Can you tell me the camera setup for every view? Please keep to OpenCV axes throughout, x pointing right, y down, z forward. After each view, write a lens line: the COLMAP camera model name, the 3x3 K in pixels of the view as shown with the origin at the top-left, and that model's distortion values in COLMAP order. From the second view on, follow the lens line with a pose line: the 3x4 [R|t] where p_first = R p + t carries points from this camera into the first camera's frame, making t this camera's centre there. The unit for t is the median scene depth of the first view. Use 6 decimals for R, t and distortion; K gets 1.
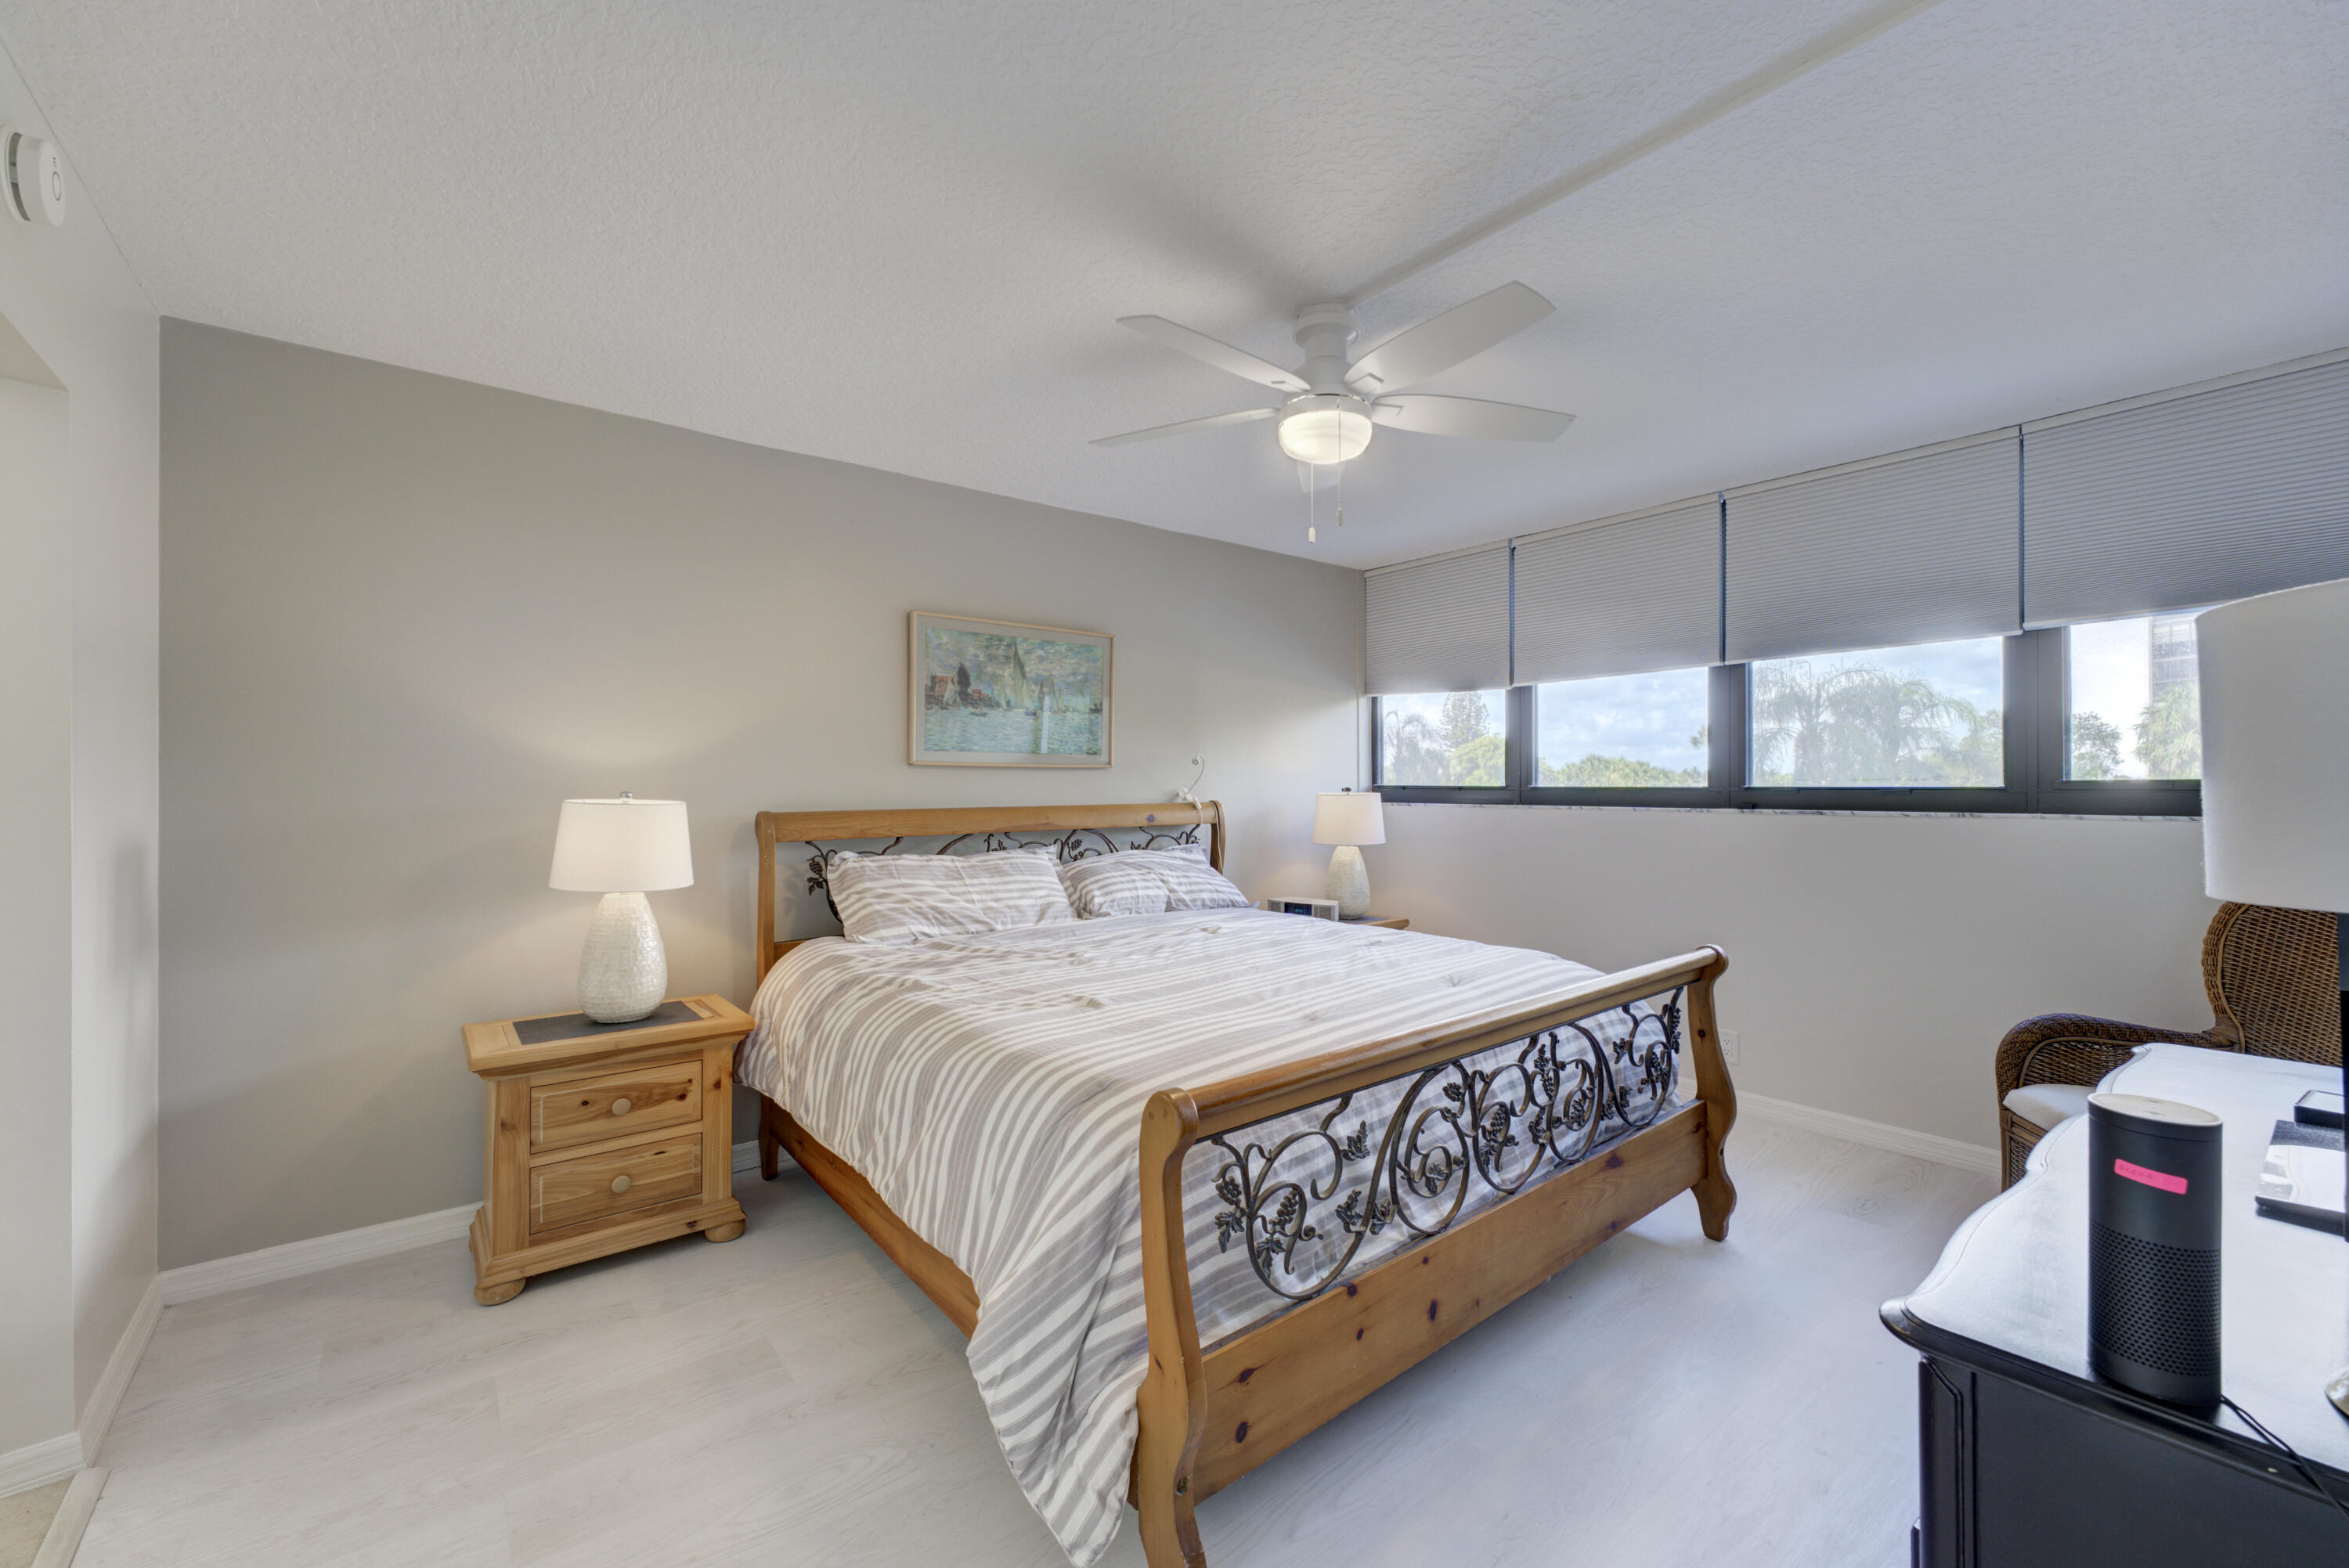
lens RADIAL K [[943.8, 0, 1181.6], [0, 943.8, 785.3], [0, 0, 1]] dist [-0.001084, -0.000321]
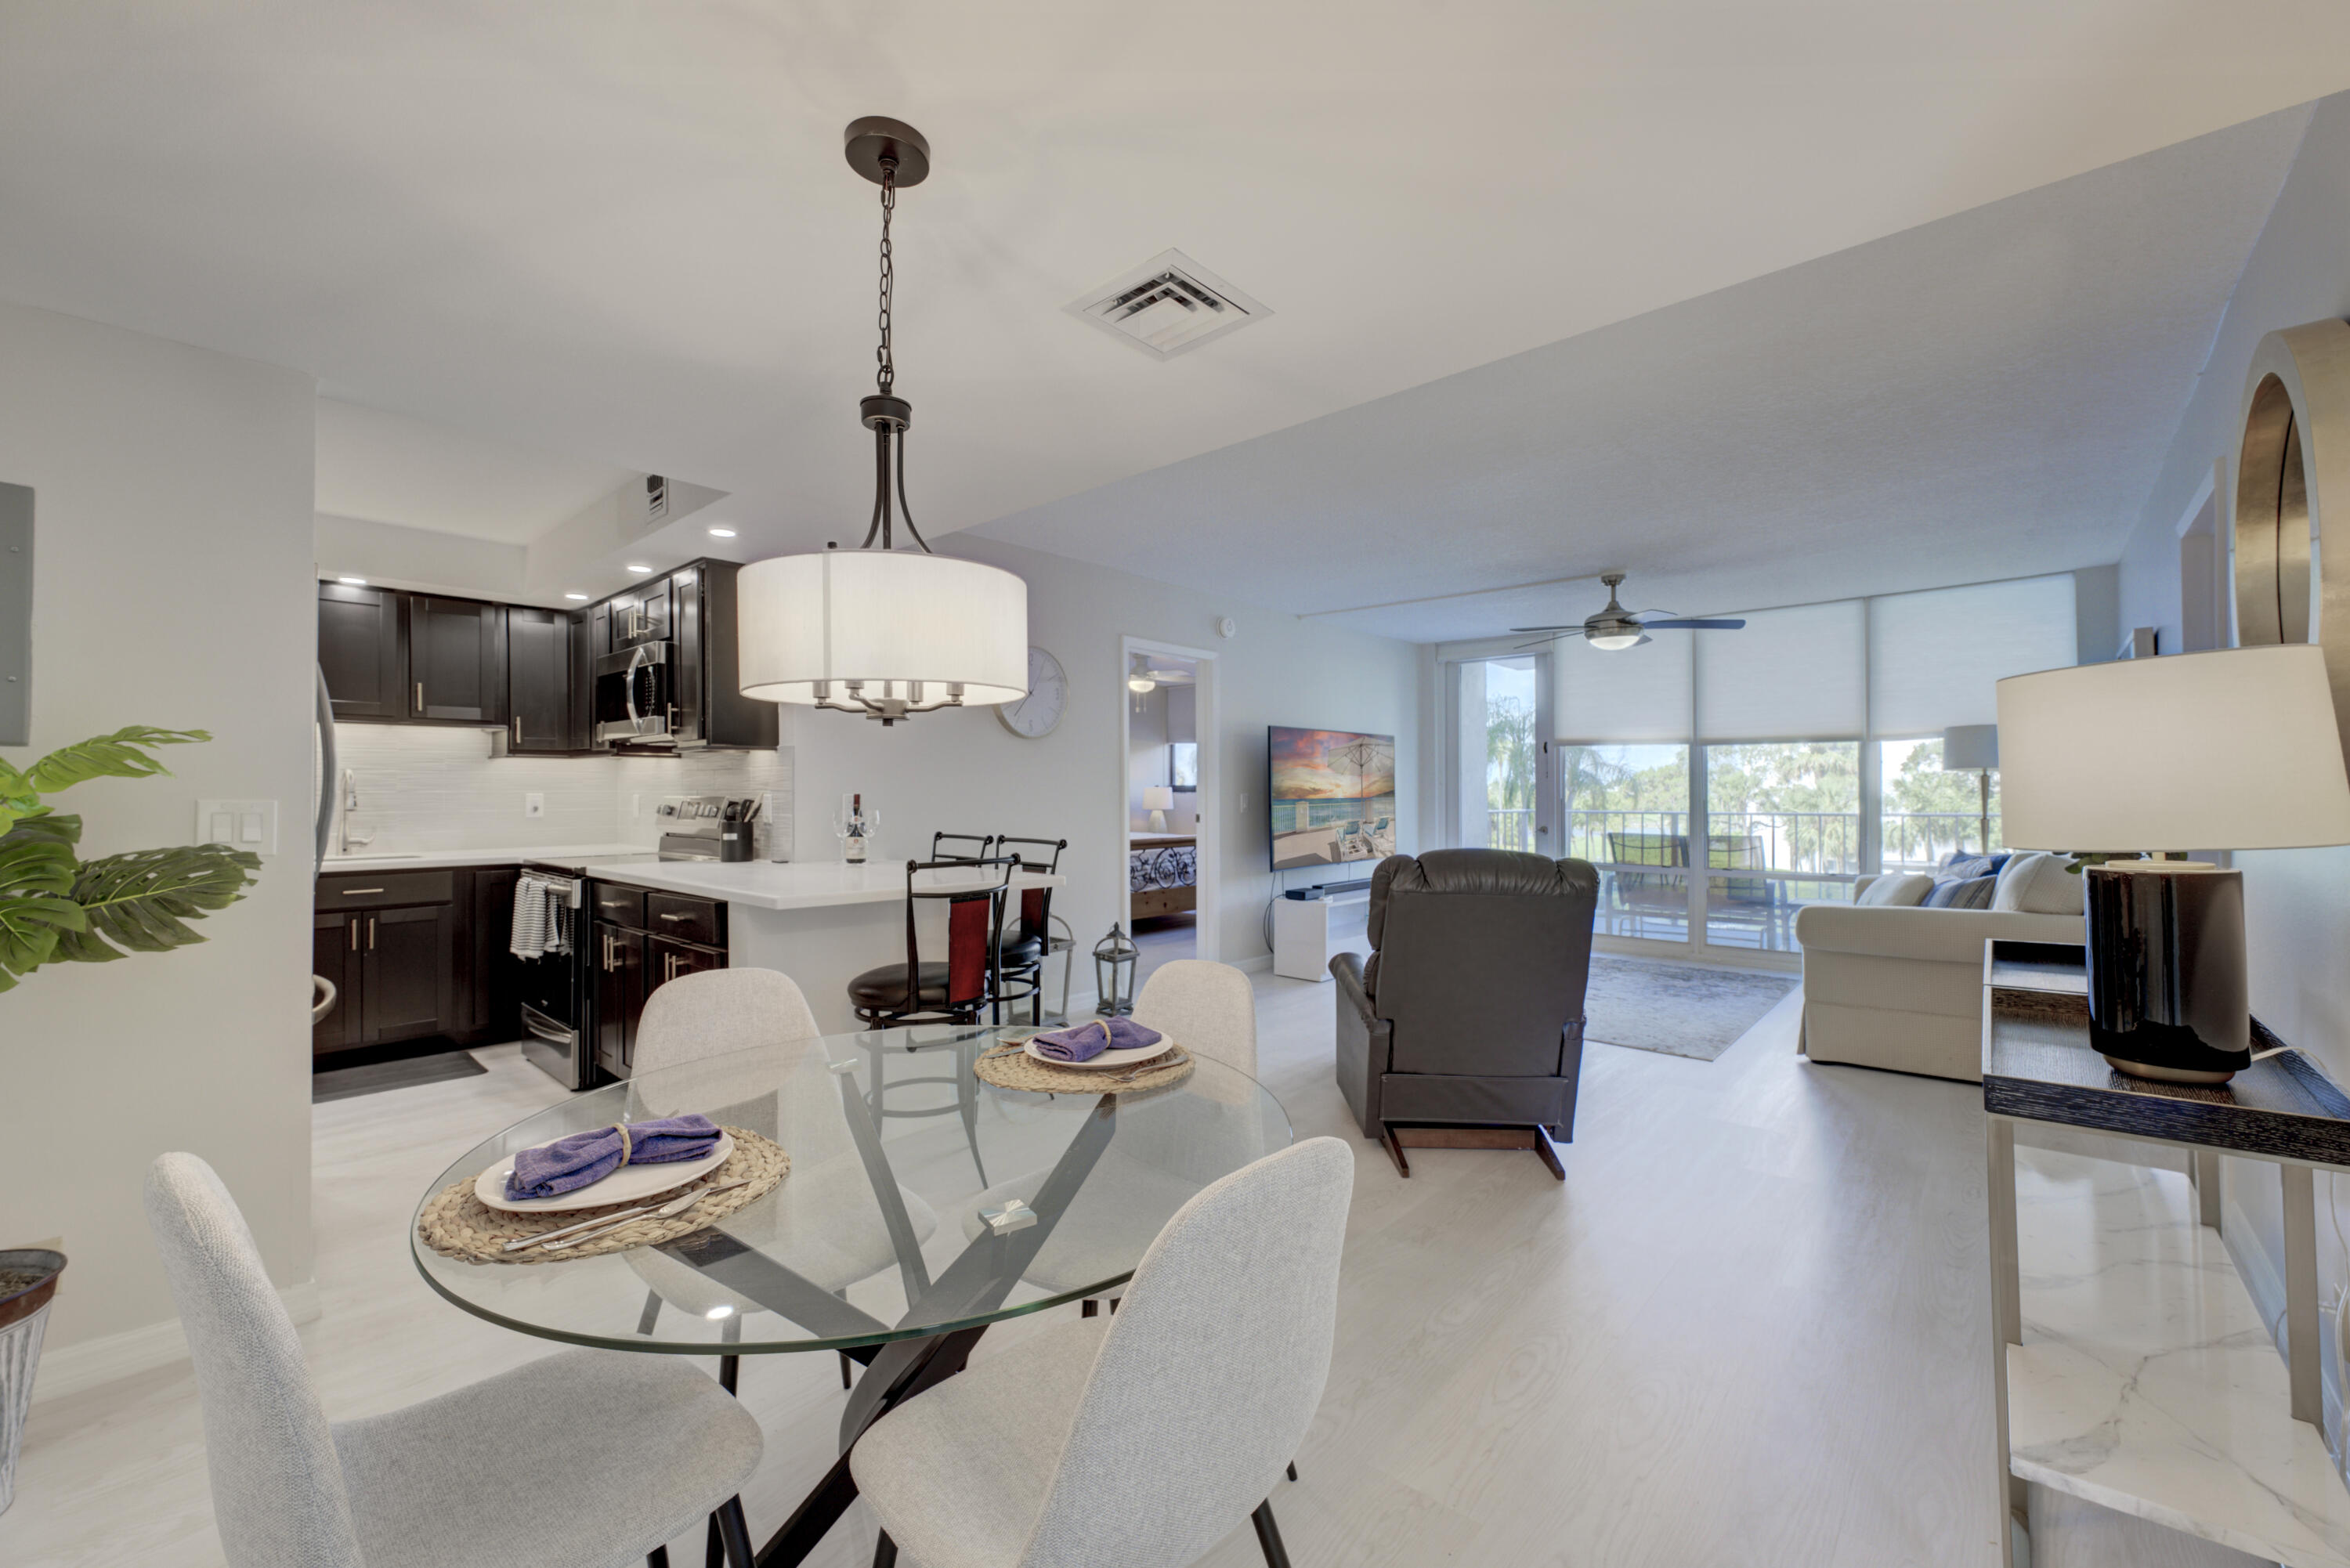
lens RADIAL K [[930.0, 0, 1181.6], [0, 930.0, 787.1], [0, 0, 1]] dist [-0.001663, -0.000205]
pose [[0.986910, 0.000952, 0.161270, -0.244588], [0.000135, 0.999977, -0.006725, 0.037428], [-0.161273, 0.006659, 0.986887, -2.283585]]
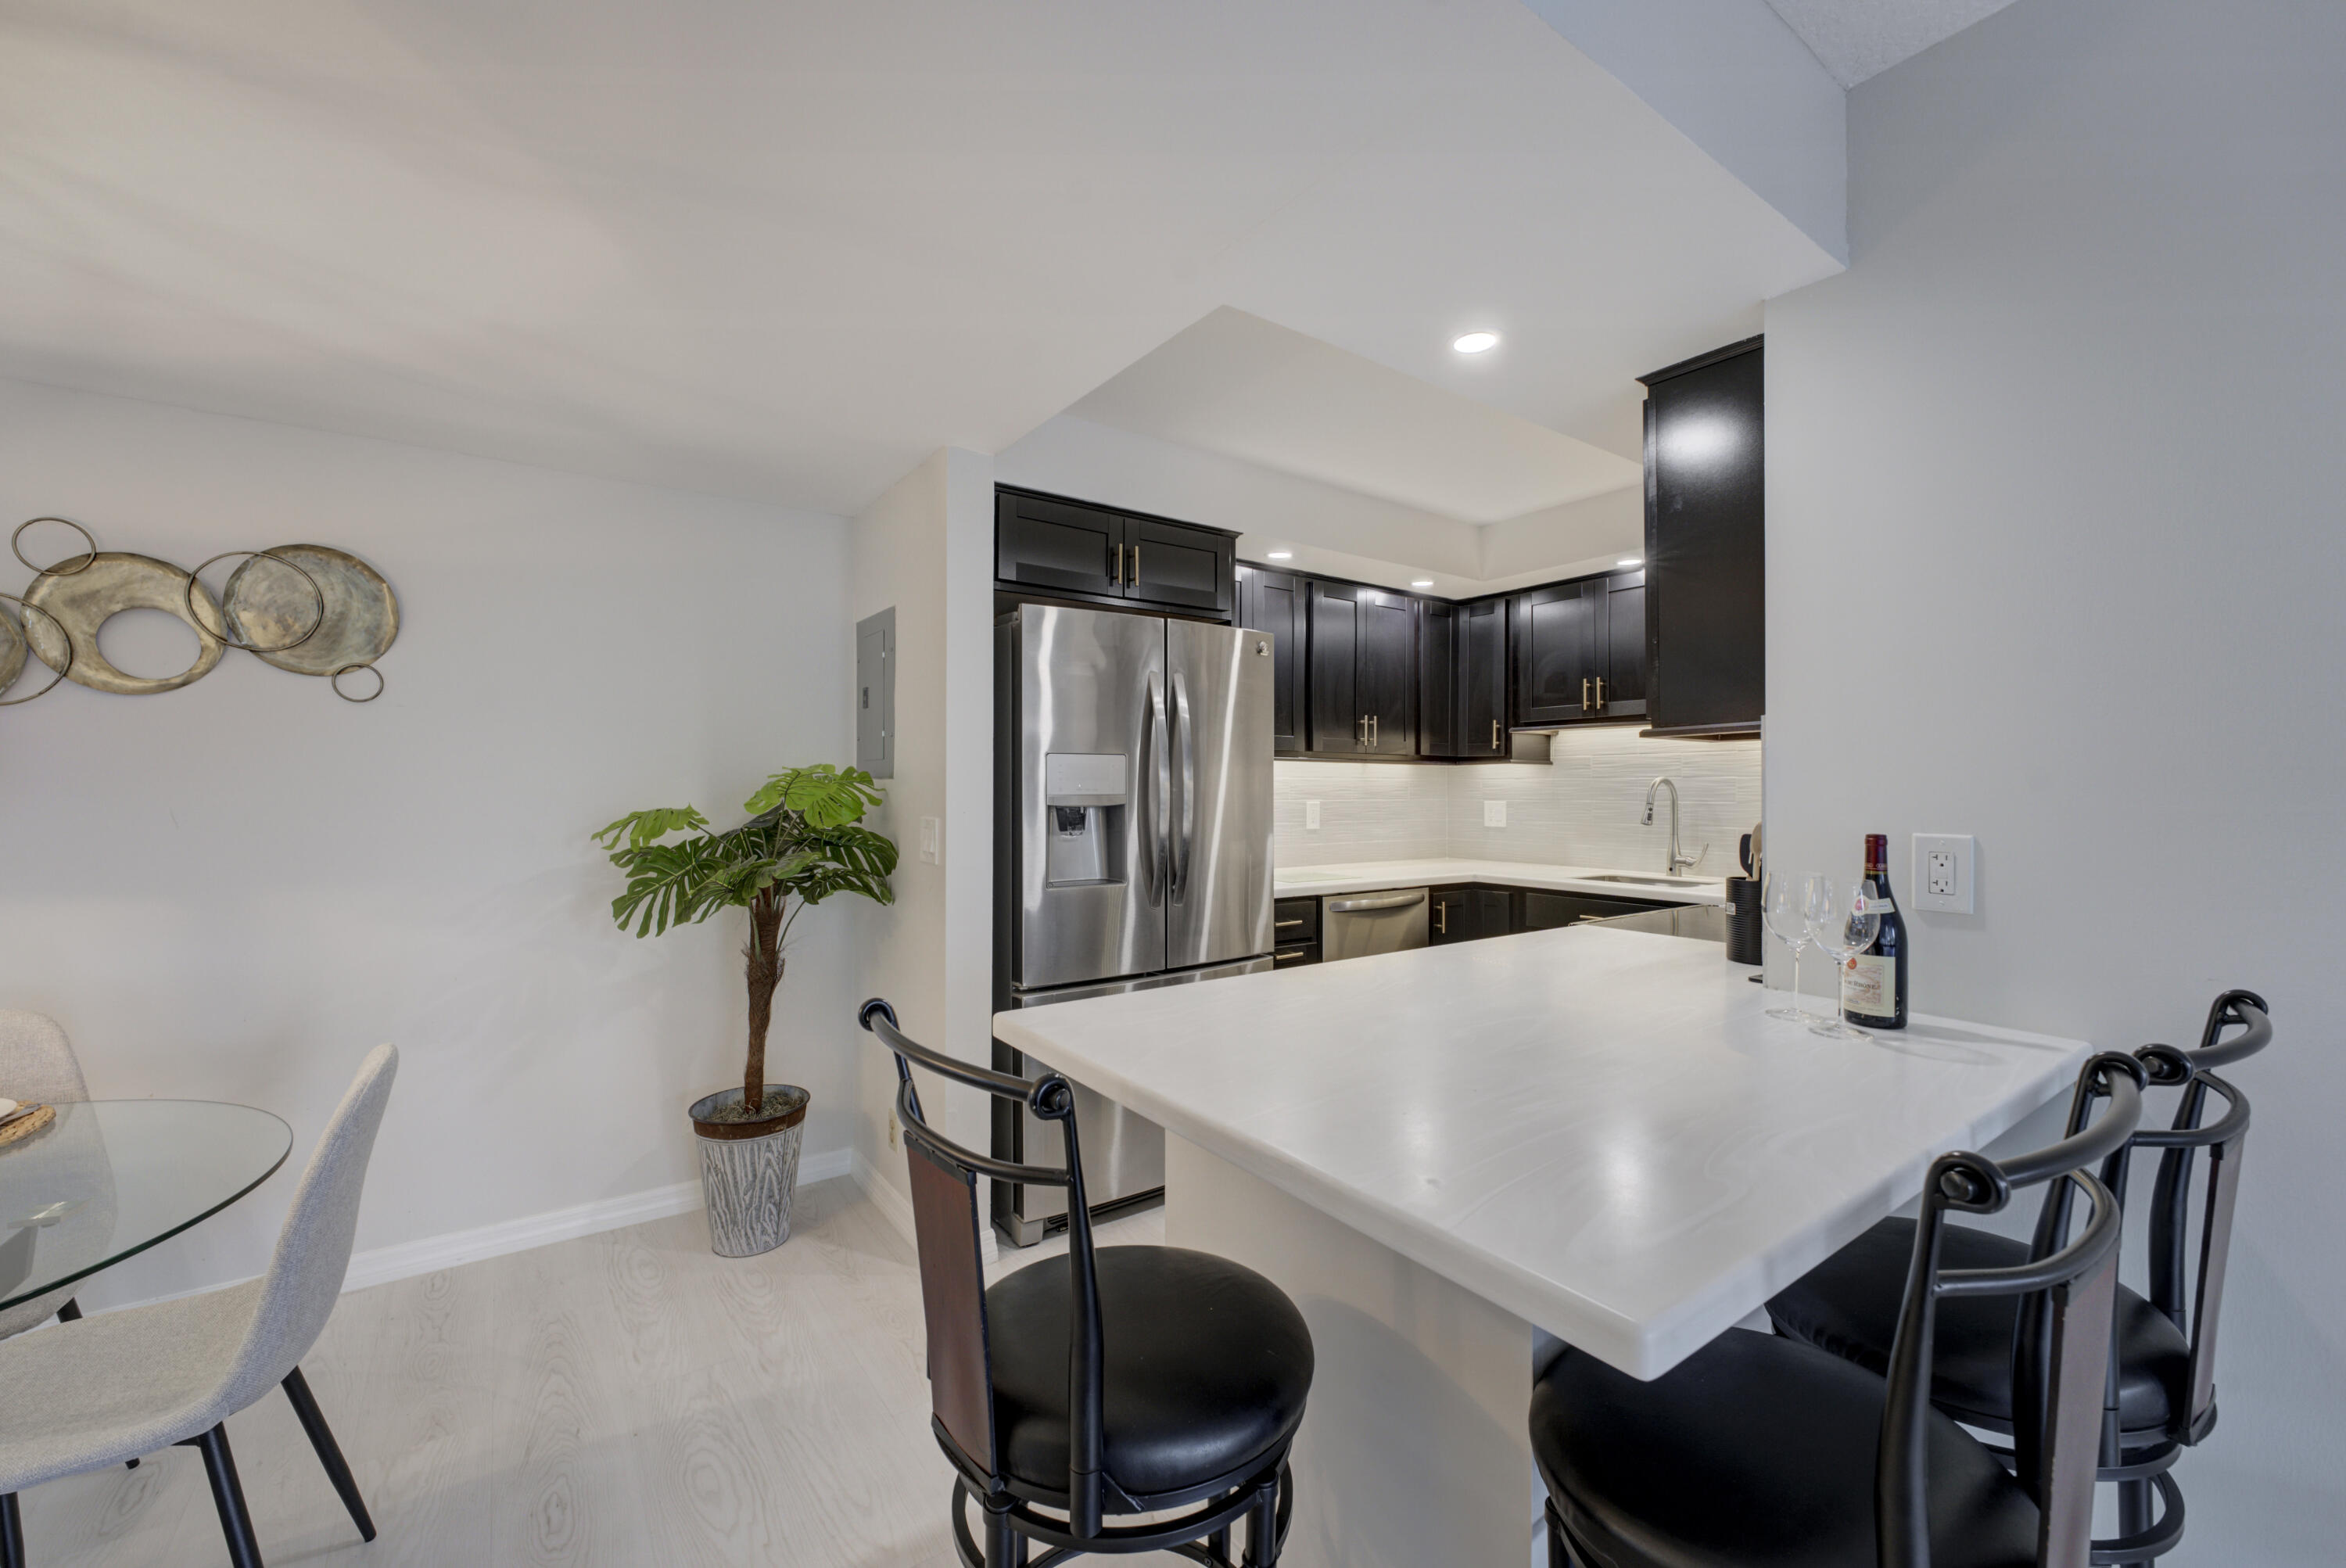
lens RADIAL K [[942.8, 0, 1180.1], [0, 942.8, 785.3], [0, 0, 1]] dist [-0.001084, -0.000321]
pose [[-0.052677, -0.001554, -0.998610, 0.058330], [-0.003576, 0.999993, -0.001368, 0.010910], [0.998605, 0.003499, -0.052682, -1.078560]]
